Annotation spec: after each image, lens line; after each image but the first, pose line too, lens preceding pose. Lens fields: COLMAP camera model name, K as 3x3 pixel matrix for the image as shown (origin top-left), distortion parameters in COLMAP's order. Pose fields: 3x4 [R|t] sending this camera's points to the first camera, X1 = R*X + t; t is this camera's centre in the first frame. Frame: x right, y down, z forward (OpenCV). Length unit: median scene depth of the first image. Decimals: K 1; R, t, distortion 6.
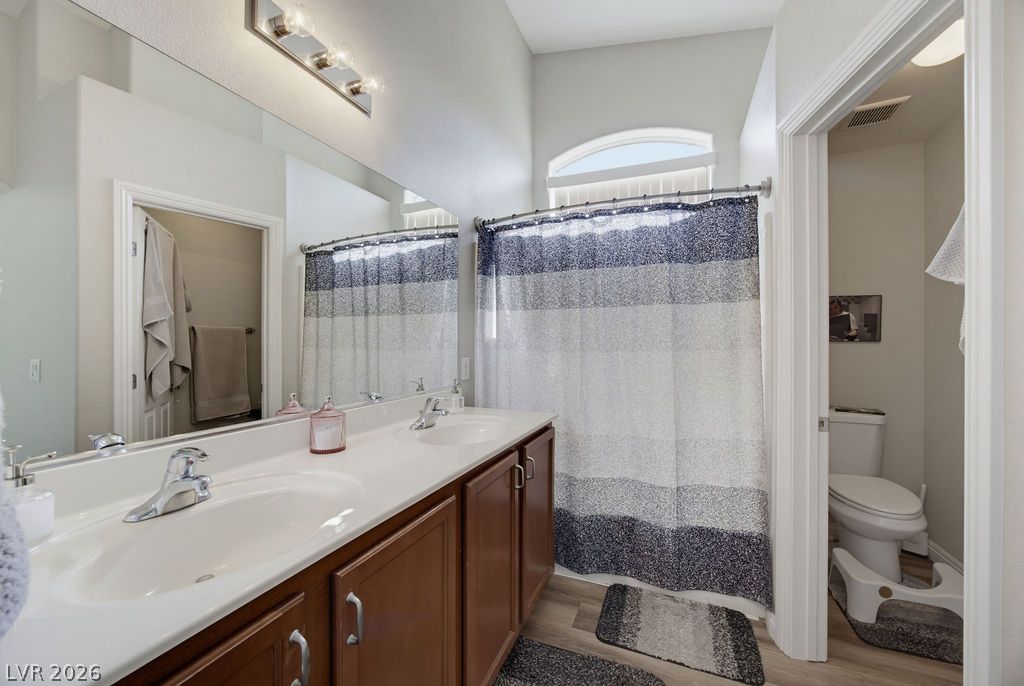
lens RADIAL K [[395.4, 0, 510.0], [0, 395.4, 335.7], [0, 0, 1]] dist [-0.033324, 0.012240]
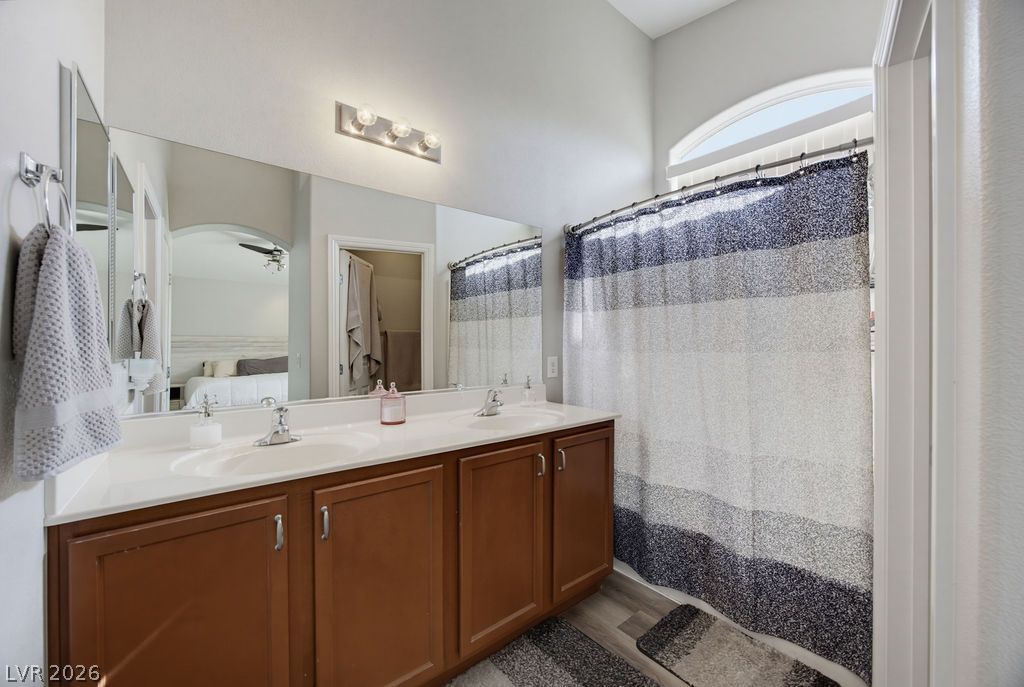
lens RADIAL K [[395.4, 0, 510.0], [0, 395.4, 336.2], [0, 0, 1]] dist [-0.033324, 0.012240]
pose [[0.880103, -0.009138, -0.474694, 0.340360], [0.010831, 0.999941, 0.000831, -0.003200], [0.474659, -0.005873, 0.880150, -0.005265]]
